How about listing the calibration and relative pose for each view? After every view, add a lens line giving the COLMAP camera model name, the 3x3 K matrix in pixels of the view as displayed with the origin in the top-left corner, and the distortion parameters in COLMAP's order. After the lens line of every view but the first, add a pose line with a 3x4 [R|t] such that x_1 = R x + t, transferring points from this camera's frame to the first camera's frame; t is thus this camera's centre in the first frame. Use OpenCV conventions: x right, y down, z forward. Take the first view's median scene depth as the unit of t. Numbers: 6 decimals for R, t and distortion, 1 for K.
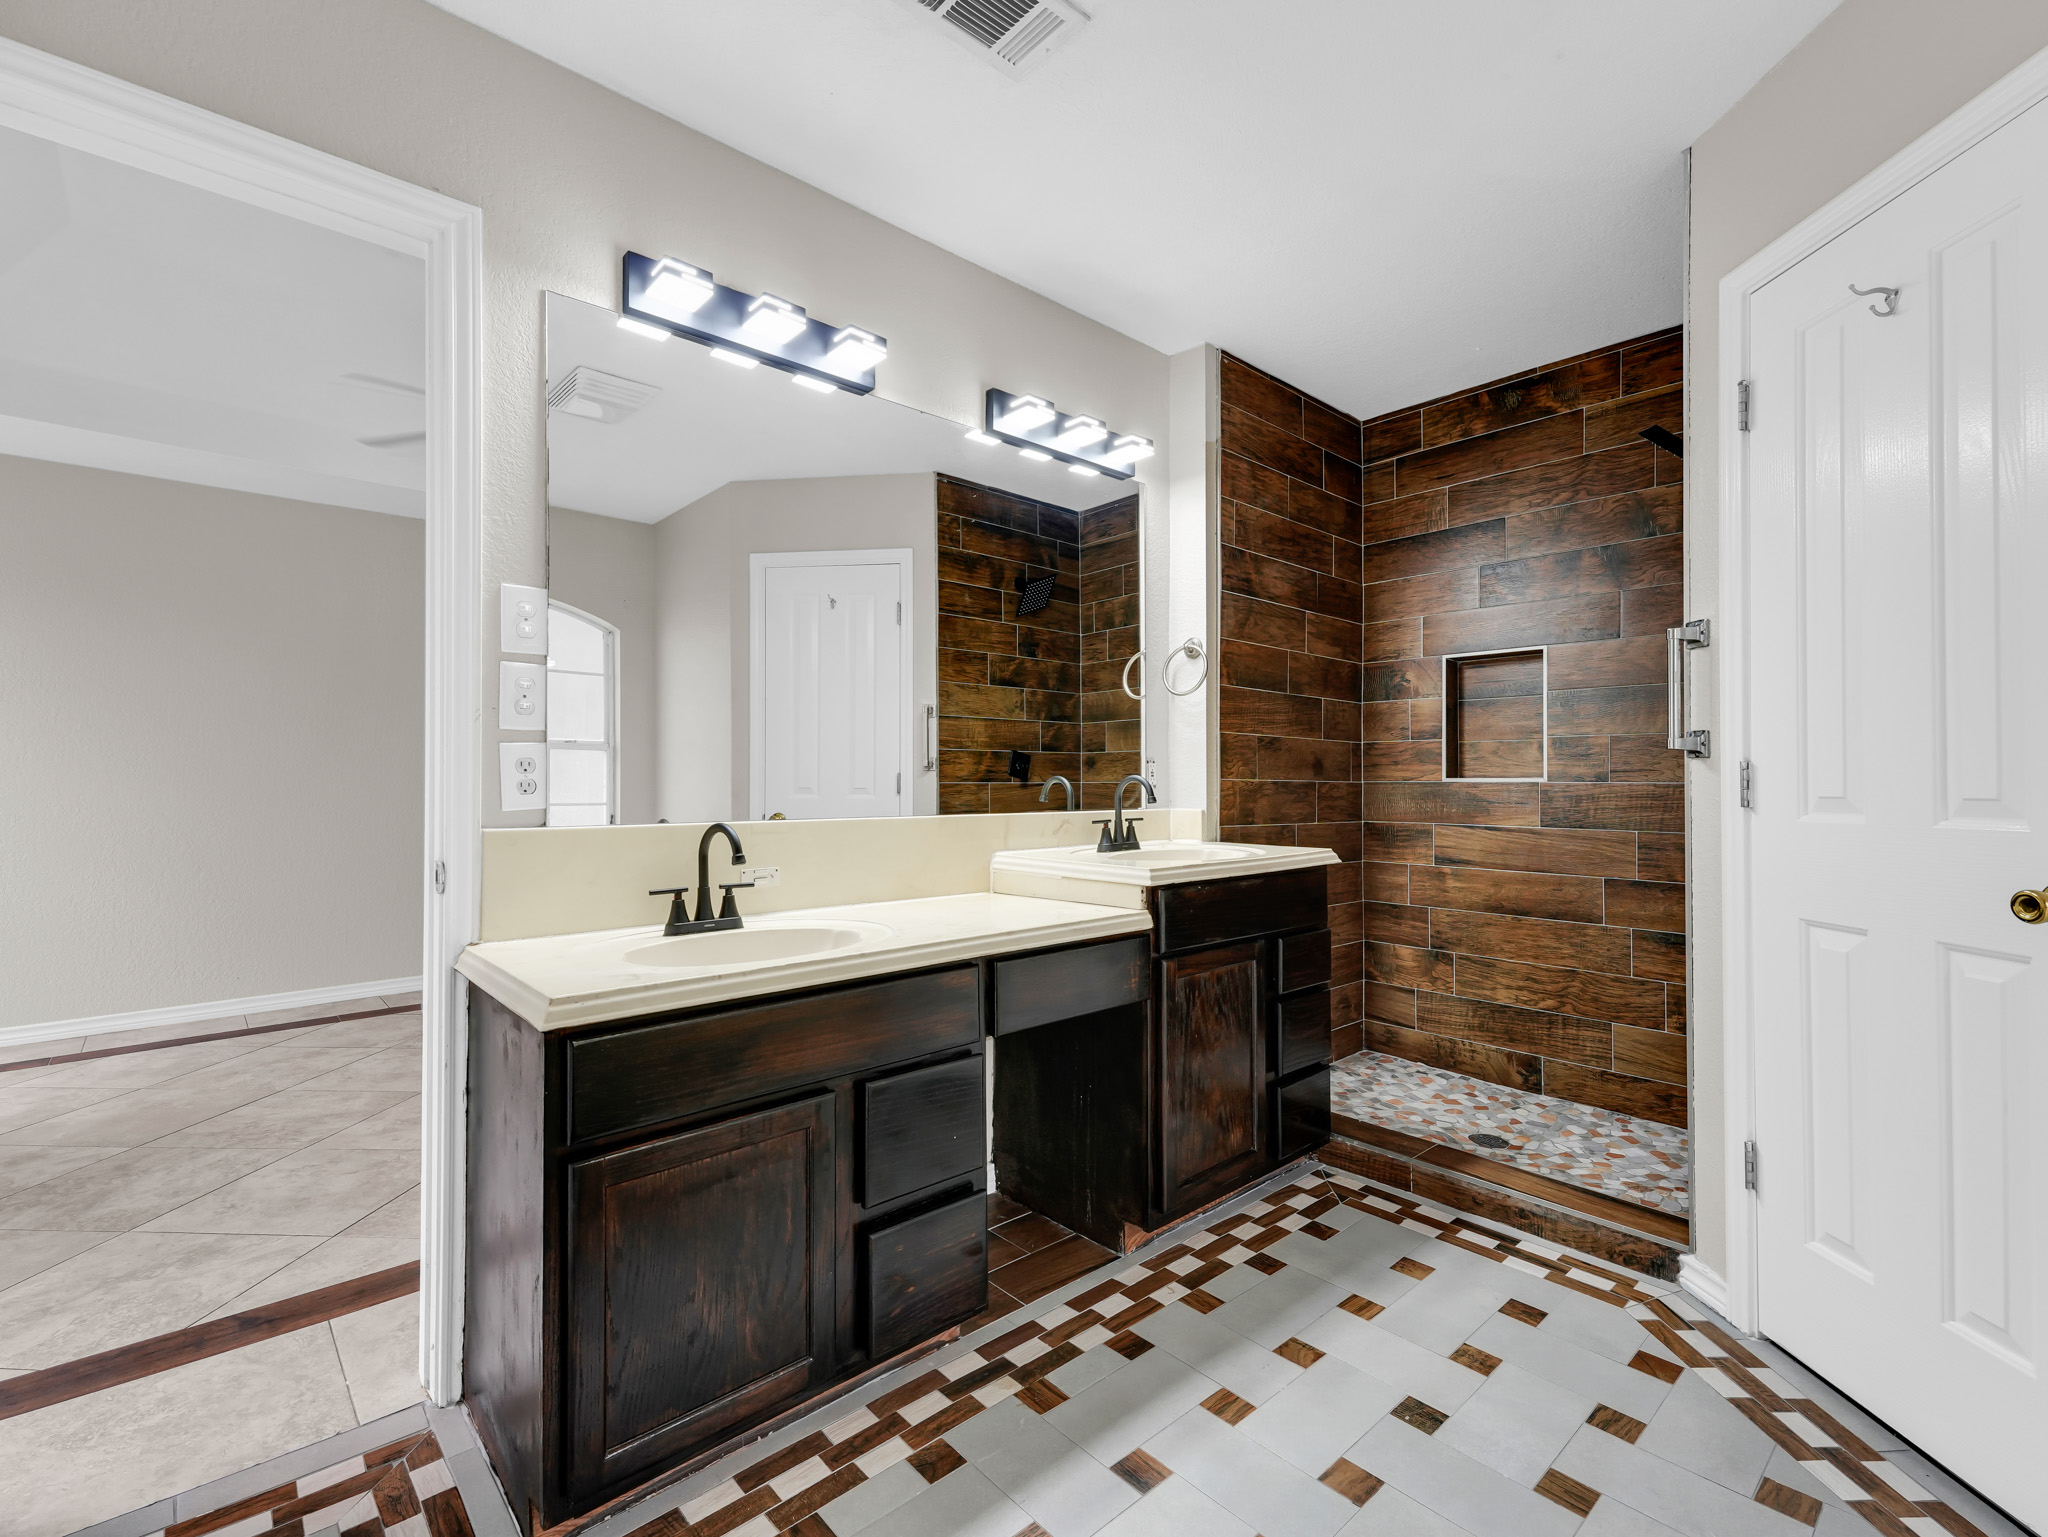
lens RADIAL K [[929.6, 0, 1019.6], [0, 929.6, 771.0], [0, 0, 1]] dist [0.035742, -0.016231]
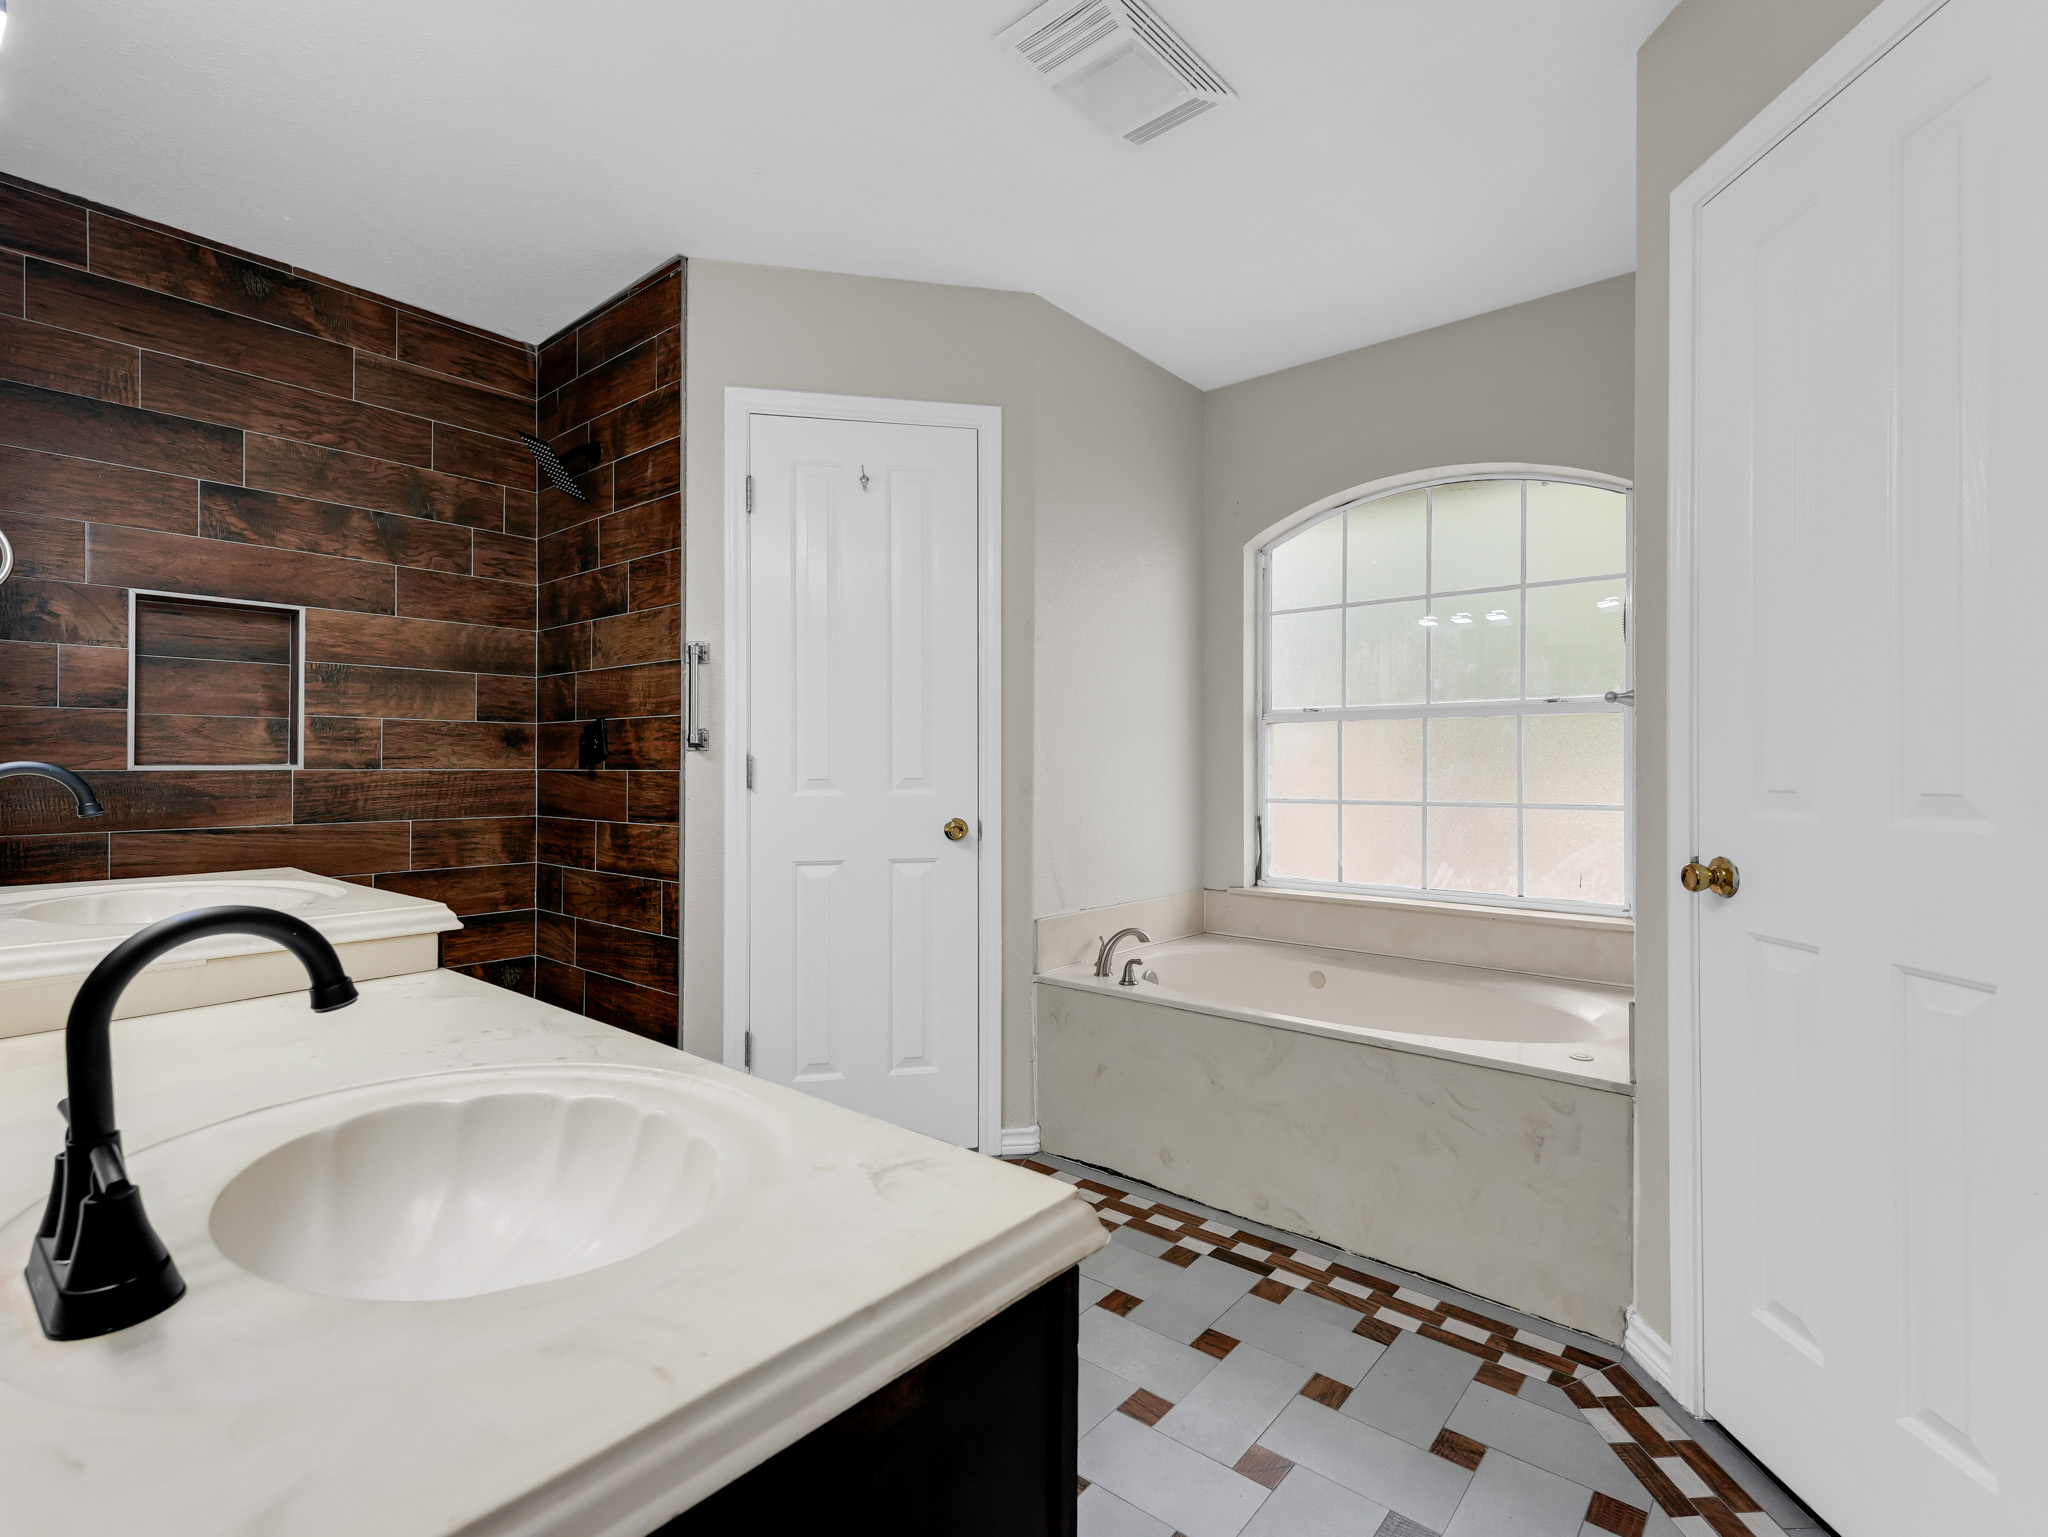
lens RADIAL K [[970.9, 0, 1103.5], [0, 970.9, 761.4], [0, 0, 1]] dist [0.035249, -0.007833]
pose [[-0.179857, 0.002678, 0.983689, -0.443587], [-0.010281, 0.999937, -0.004602, 0.000960], [-0.983639, -0.010941, -0.179818, 0.465970]]
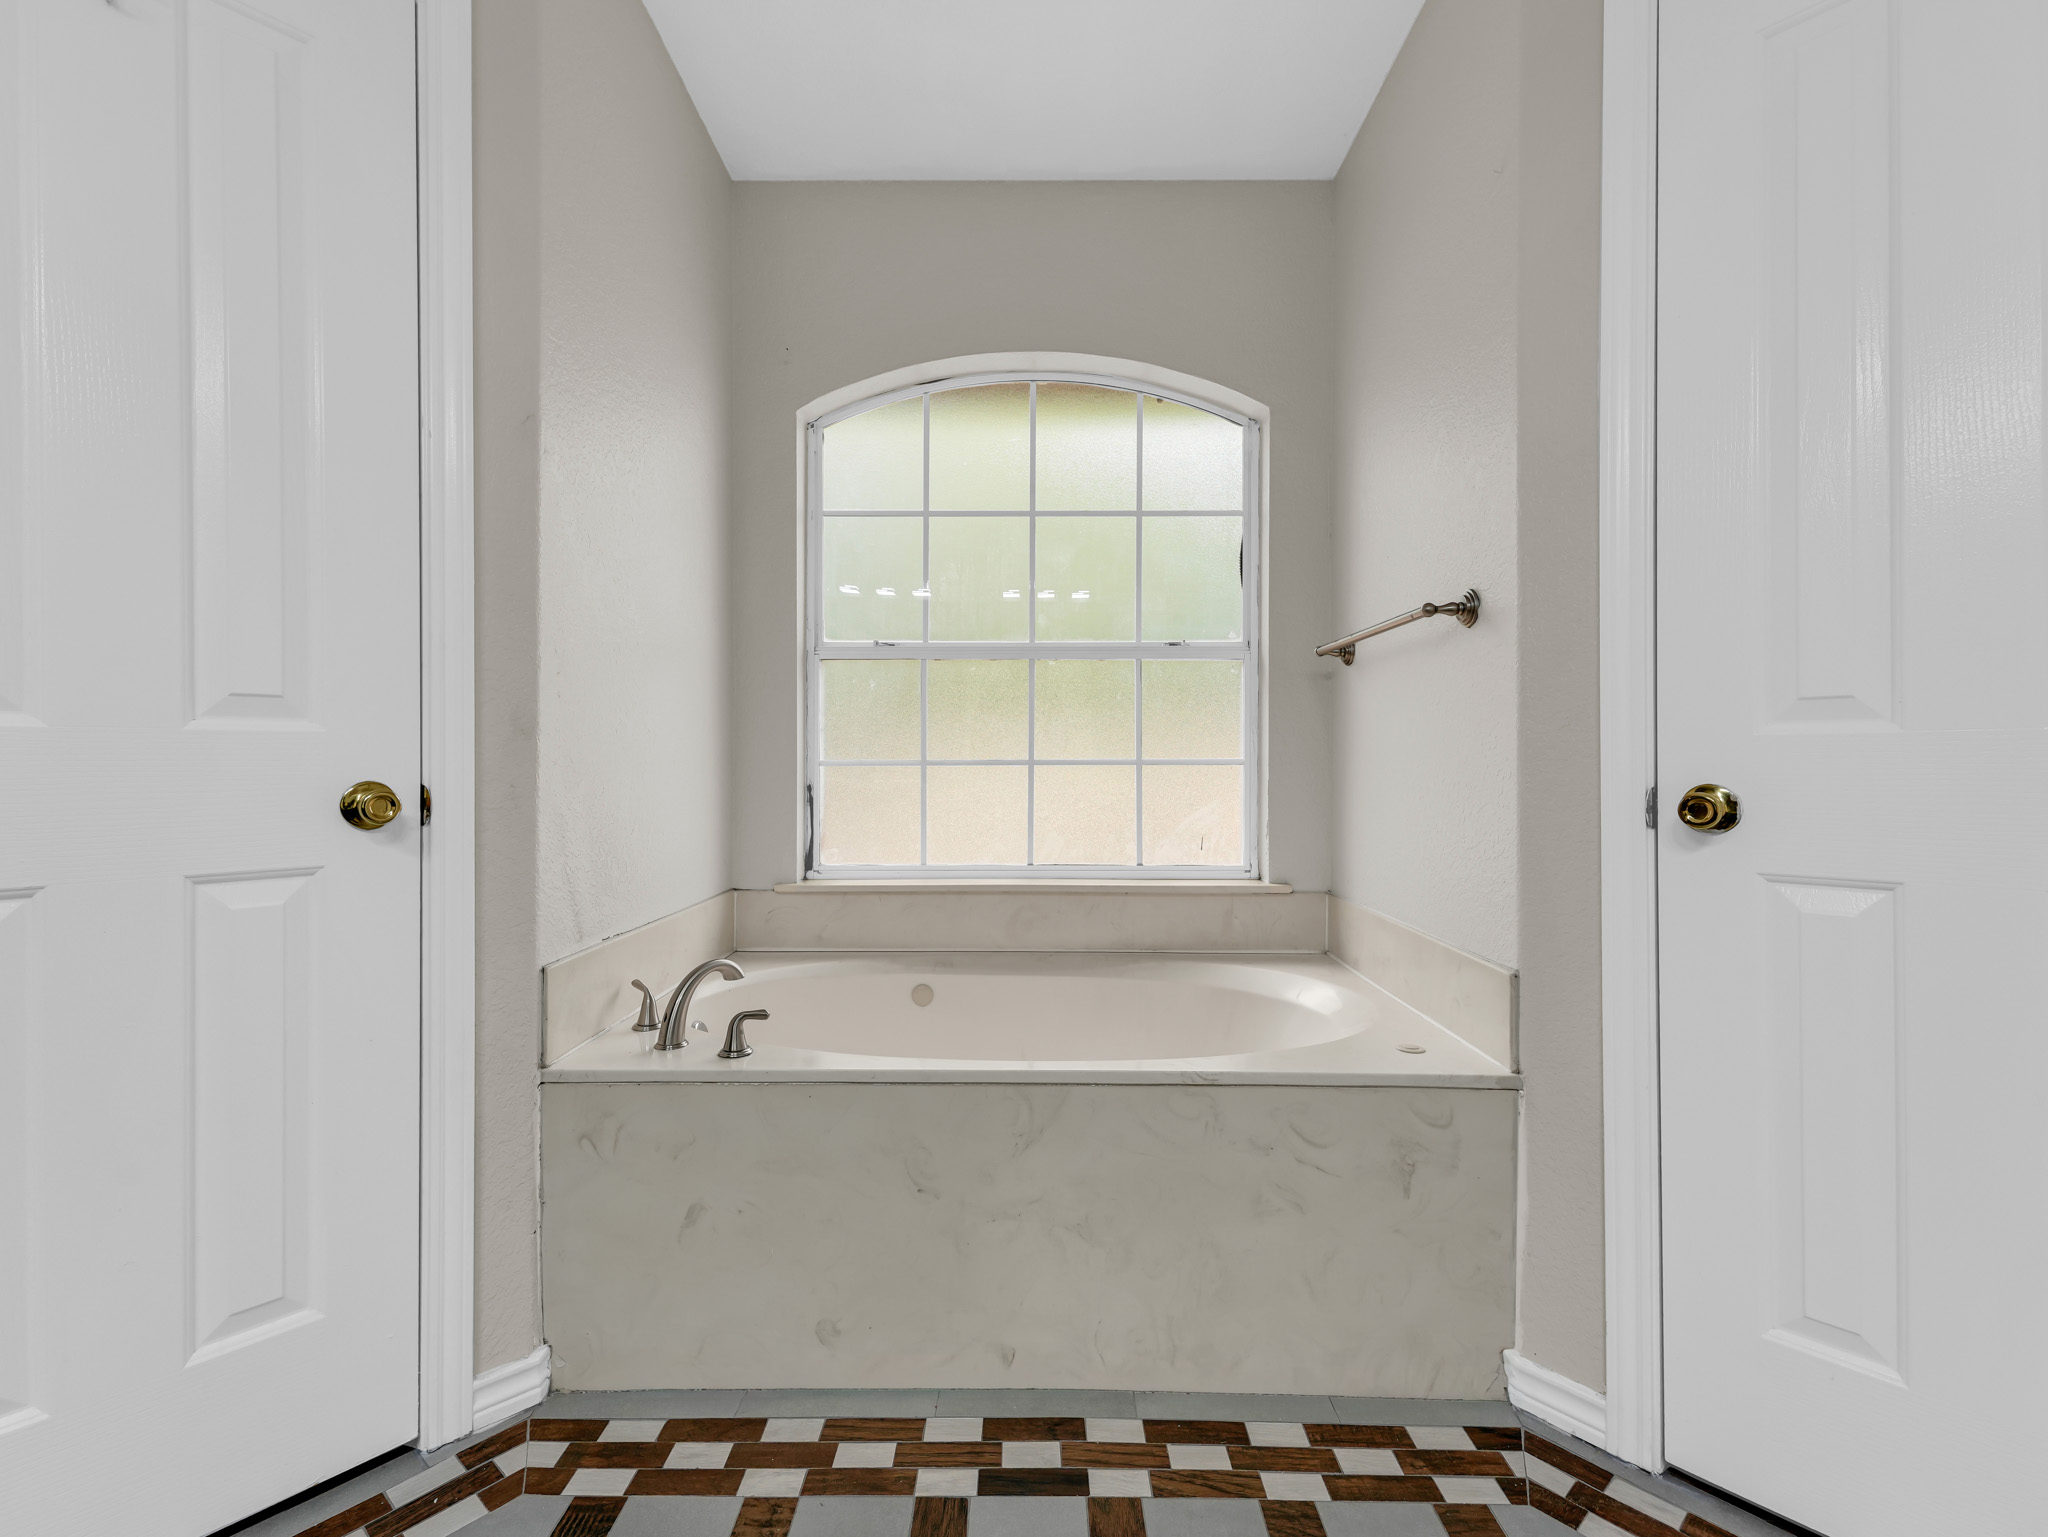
lens RADIAL K [[930.1, 0, 1020.7], [0, 930.1, 761.5], [0, 0, 1]] dist [0.036926, -0.016454]
pose [[-0.738376, -0.001001, 0.674388, -0.029443], [-0.008122, 0.999940, -0.007409, 0.043176], [-0.674340, -0.010948, -0.738340, 0.555469]]
